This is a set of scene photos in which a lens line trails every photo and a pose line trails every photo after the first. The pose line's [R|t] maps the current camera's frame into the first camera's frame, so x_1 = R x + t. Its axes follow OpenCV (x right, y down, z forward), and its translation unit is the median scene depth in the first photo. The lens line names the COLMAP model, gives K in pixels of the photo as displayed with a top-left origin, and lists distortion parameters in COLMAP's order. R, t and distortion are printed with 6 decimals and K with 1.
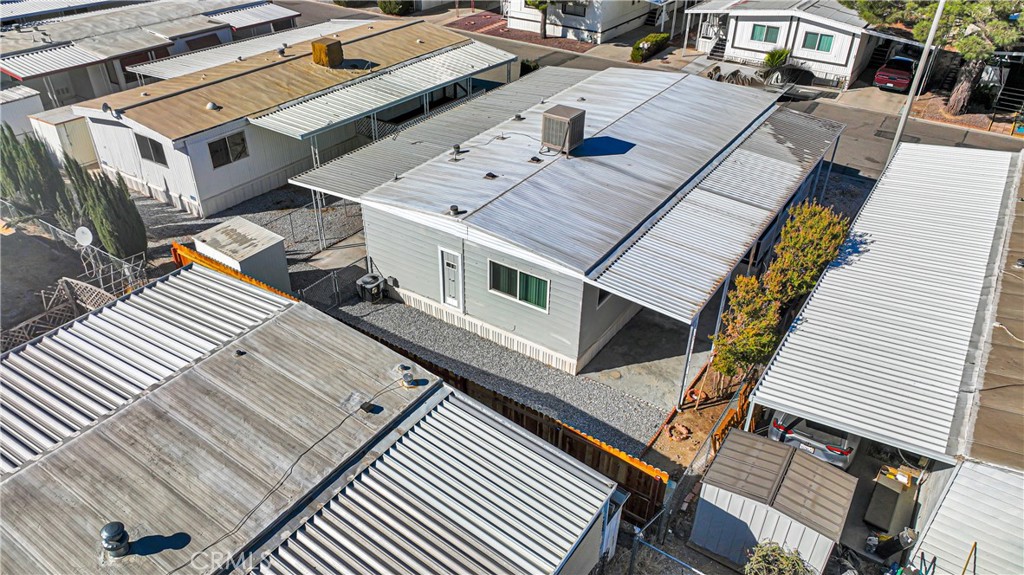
lens RADIAL K [[714.4, 0, 512.1], [0, 714.4, 288.4], [0, 0, 1]] dist [0.008915, 0.003243]
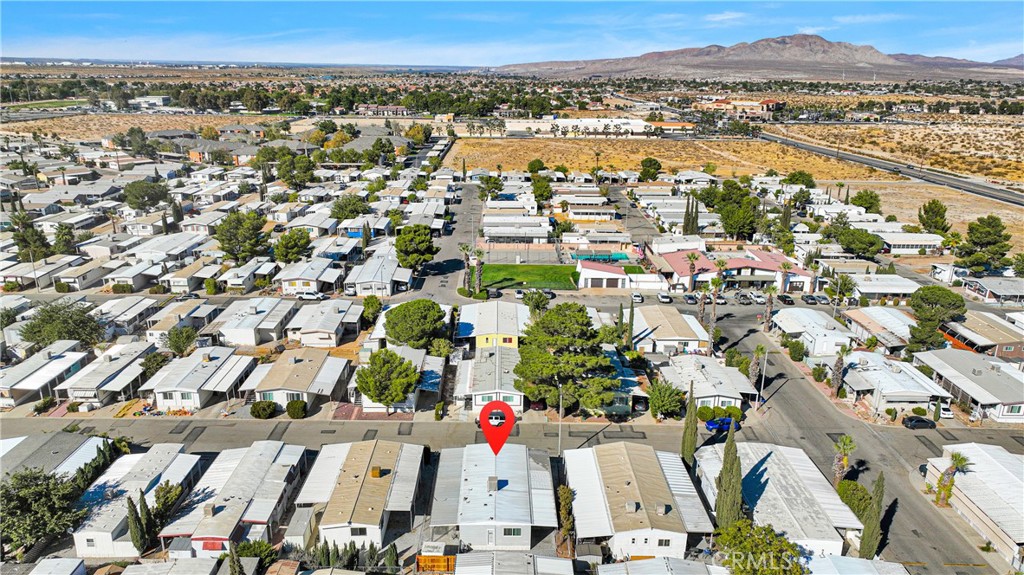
lens RADIAL K [[714.4, 0, 513.5], [0, 714.4, 288.0], [0, 0, 1]] dist [0.008915, 0.003243]
pose [[0.824406, -0.163373, 0.541907, -1.691509], [0.304027, 0.935405, -0.180513, -0.488790], [-0.477412, 0.313570, 0.820824, -2.363875]]
